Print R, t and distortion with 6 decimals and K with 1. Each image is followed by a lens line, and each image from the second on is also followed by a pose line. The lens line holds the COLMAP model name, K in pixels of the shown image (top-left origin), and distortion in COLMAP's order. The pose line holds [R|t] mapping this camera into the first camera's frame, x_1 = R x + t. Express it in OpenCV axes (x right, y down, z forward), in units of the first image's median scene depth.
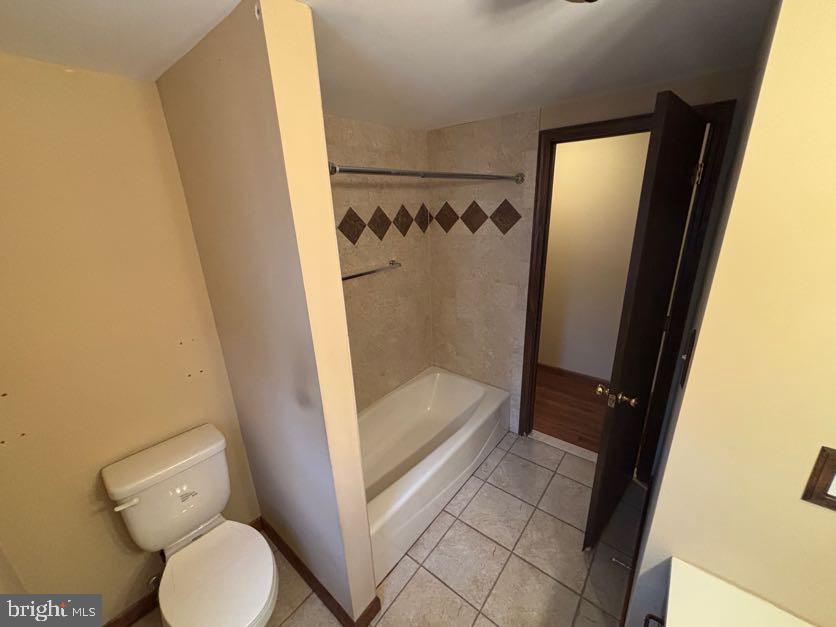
lens RADIAL K [[336.6, 0, 418.0], [0, 336.6, 313.5], [0, 0, 1]] dist [0.001252, -0.000405]
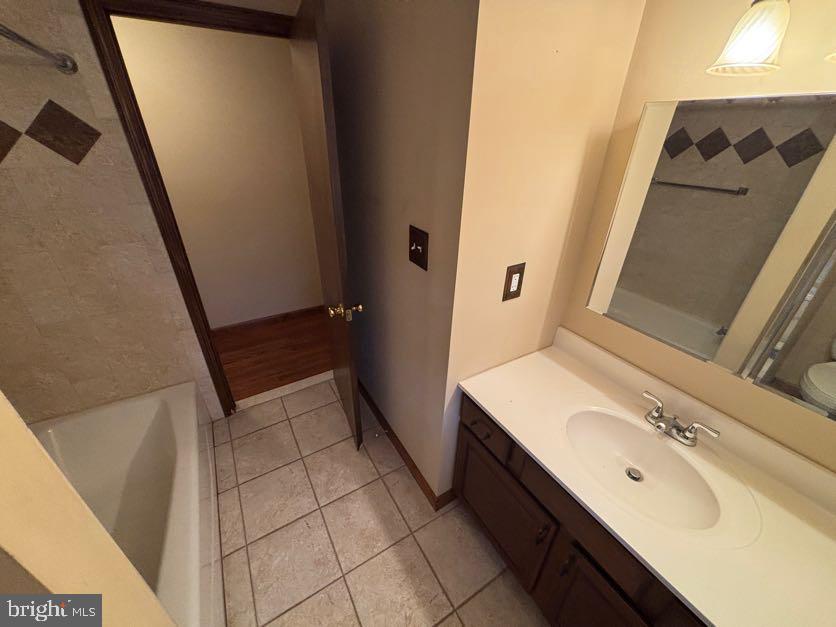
lens RADIAL K [[336.6, 0, 418.0], [0, 336.6, 313.5], [0, 0, 1]] dist [0.001252, -0.000405]
pose [[0.344355, -0.409363, 0.844891, -0.161200], [0.267768, 0.905377, 0.329535, -0.025842], [-0.899845, 0.112758, 0.421385, 0.218177]]
